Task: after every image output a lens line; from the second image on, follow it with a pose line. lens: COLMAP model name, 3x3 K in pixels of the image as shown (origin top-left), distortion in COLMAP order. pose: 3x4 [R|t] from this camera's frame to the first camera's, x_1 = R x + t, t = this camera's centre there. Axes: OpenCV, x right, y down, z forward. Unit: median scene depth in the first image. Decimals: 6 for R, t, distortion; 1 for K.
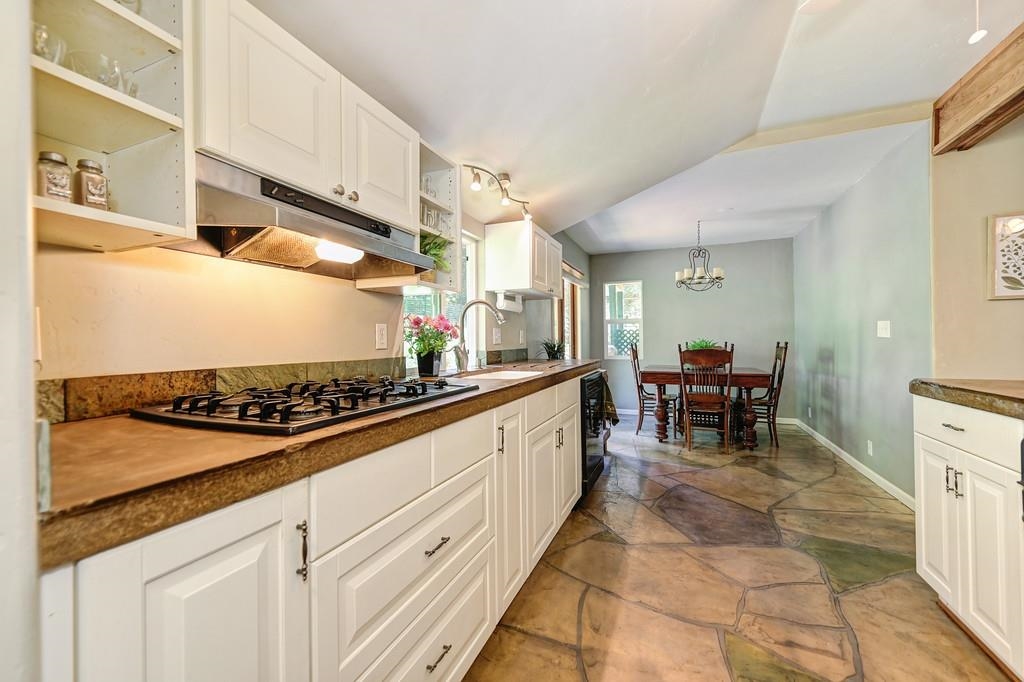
lens RADIAL K [[406.3, 0, 511.7], [0, 406.3, 339.5], [0, 0, 1]] dist [0.002677, -0.000534]
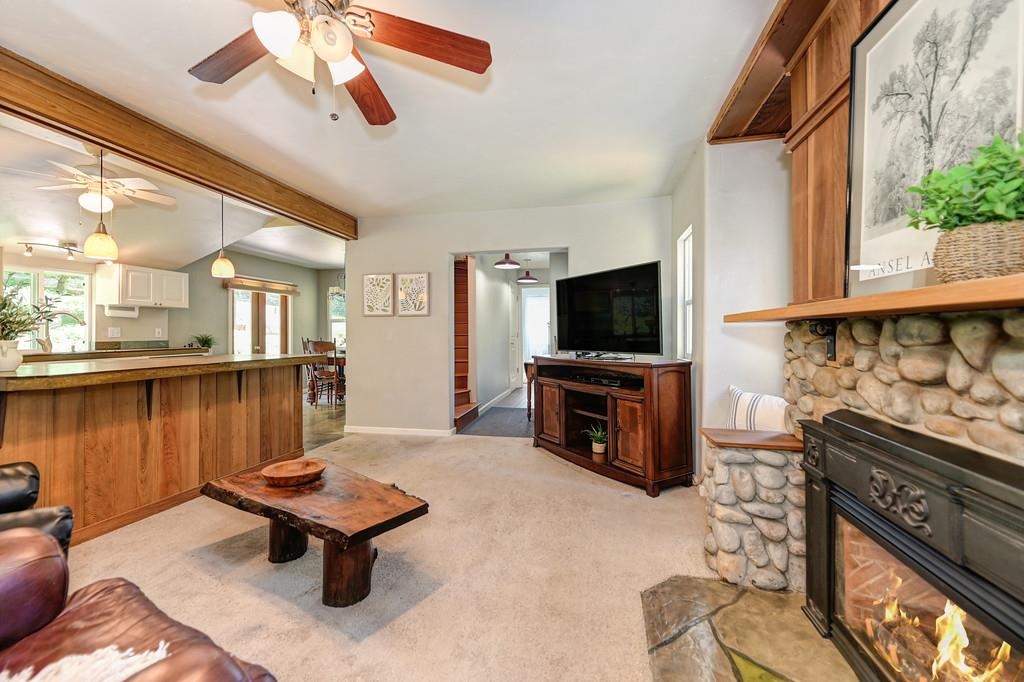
lens RADIAL K [[406.3, 0, 513.7], [0, 406.3, 329.7], [0, 0, 1]] dist [0.002677, -0.000534]
pose [[0.982996, 0.010058, 0.183350, 2.239485], [-0.007454, 0.999861, -0.014886, -0.008916], [-0.183474, 0.013266, 0.982935, -1.615682]]
